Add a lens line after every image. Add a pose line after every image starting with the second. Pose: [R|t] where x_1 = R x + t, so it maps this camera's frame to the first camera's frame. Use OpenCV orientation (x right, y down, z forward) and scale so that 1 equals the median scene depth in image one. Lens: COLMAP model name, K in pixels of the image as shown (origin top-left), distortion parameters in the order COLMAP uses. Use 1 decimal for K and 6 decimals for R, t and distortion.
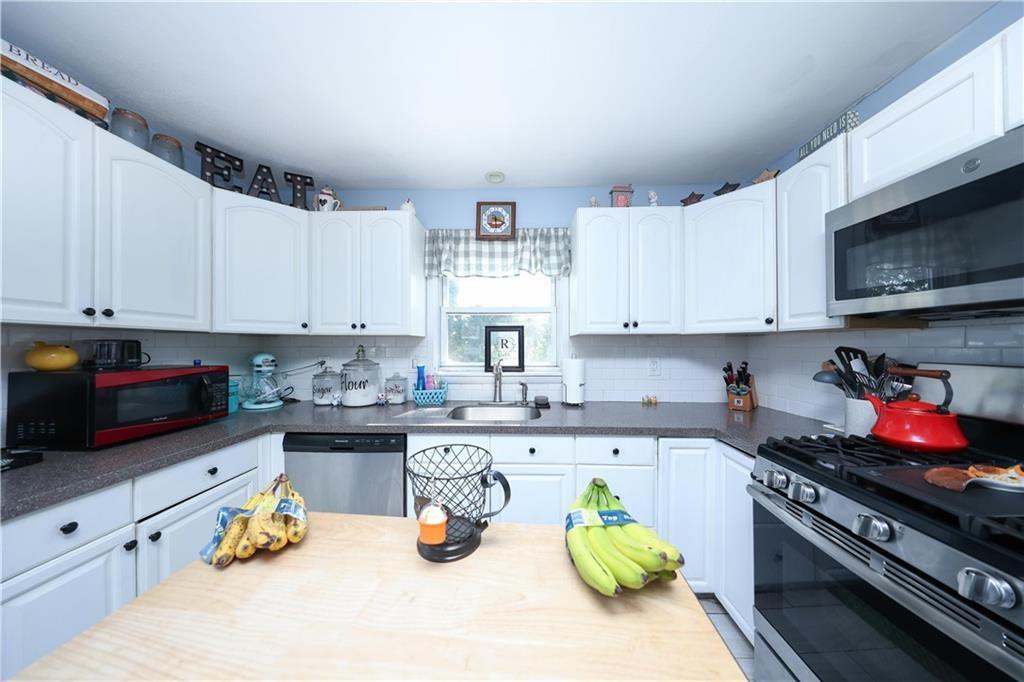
lens RADIAL K [[295.6, 0, 512.4], [0, 295.6, 346.8], [0, 0, 1]] dist [0.001406, -0.000200]
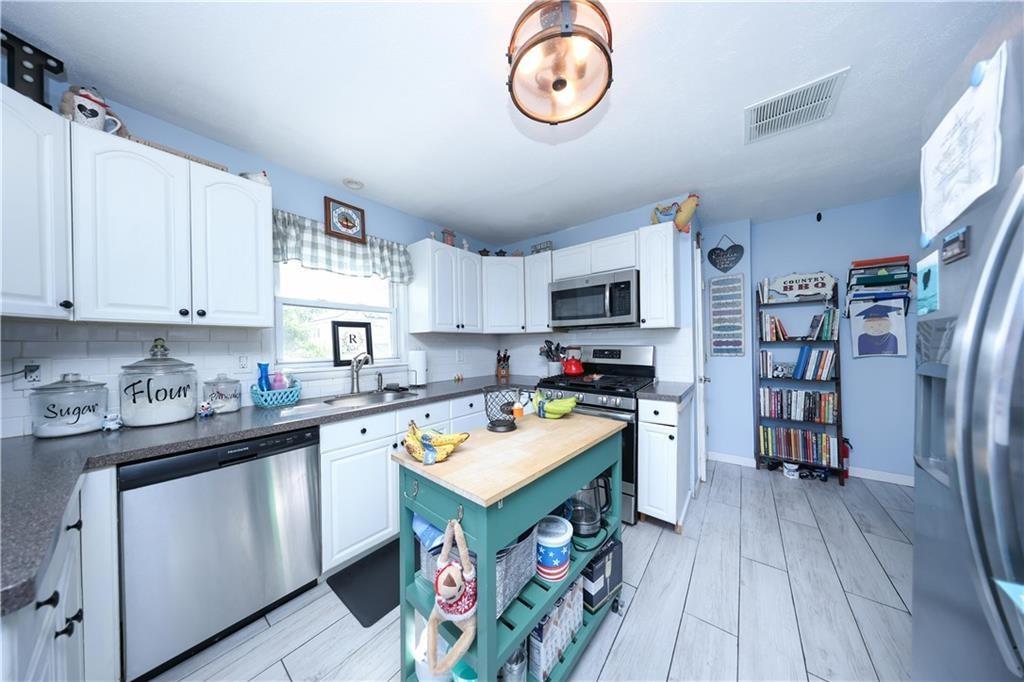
lens RADIAL K [[295.6, 0, 515.7], [0, 295.6, 343.5], [0, 0, 1]] dist [0.001406, -0.000200]
pose [[0.585644, -0.003279, 0.810562, -0.579832], [0.014706, 0.999870, -0.006580, 0.023478], [-0.810435, 0.015773, 0.585617, -0.099057]]
